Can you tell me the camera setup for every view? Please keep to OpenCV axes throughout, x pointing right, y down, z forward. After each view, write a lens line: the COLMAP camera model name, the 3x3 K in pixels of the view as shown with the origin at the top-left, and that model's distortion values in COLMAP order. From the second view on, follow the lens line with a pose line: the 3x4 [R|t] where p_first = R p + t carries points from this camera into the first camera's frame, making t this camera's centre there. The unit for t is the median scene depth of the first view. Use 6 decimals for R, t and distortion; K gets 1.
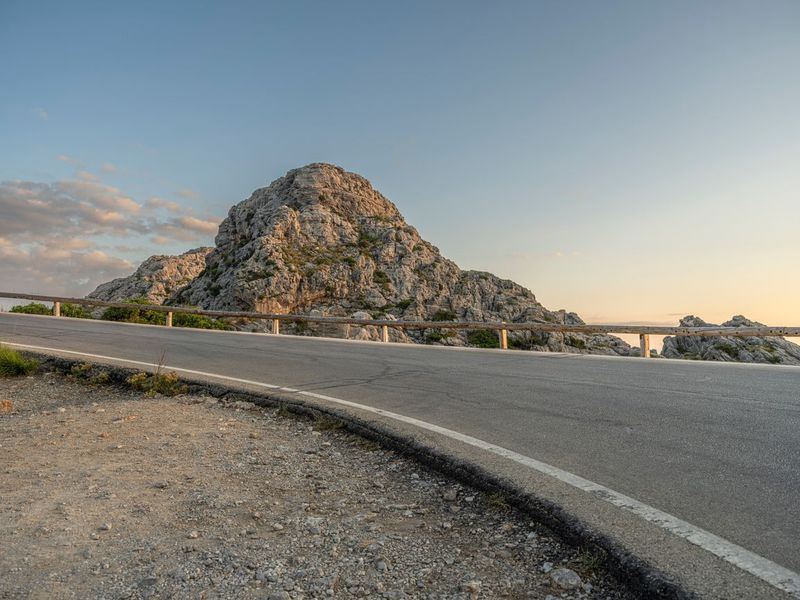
lens RADIAL K [[658.9, 0, 400.0], [0, 658.9, 300.0], [0, 0, 1]] dist [-0.001736, 0.017160]
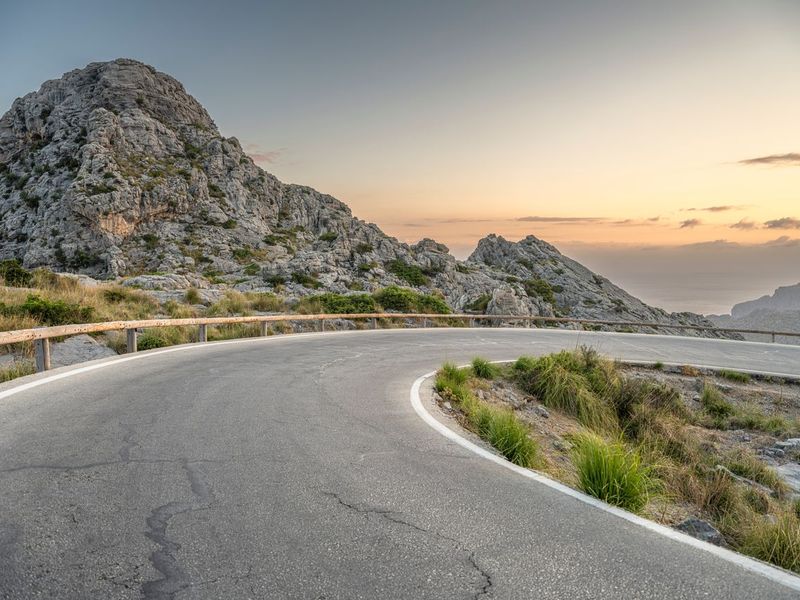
lens RADIAL K [[658.9, 0, 400.0], [0, 658.9, 300.0], [0, 0, 1]] dist [-0.001736, 0.017160]
pose [[0.922359, -0.033587, 0.384872, -0.157246], [-0.027949, 0.987802, 0.153184, -0.031506], [-0.385322, -0.152048, 0.910170, -0.042572]]
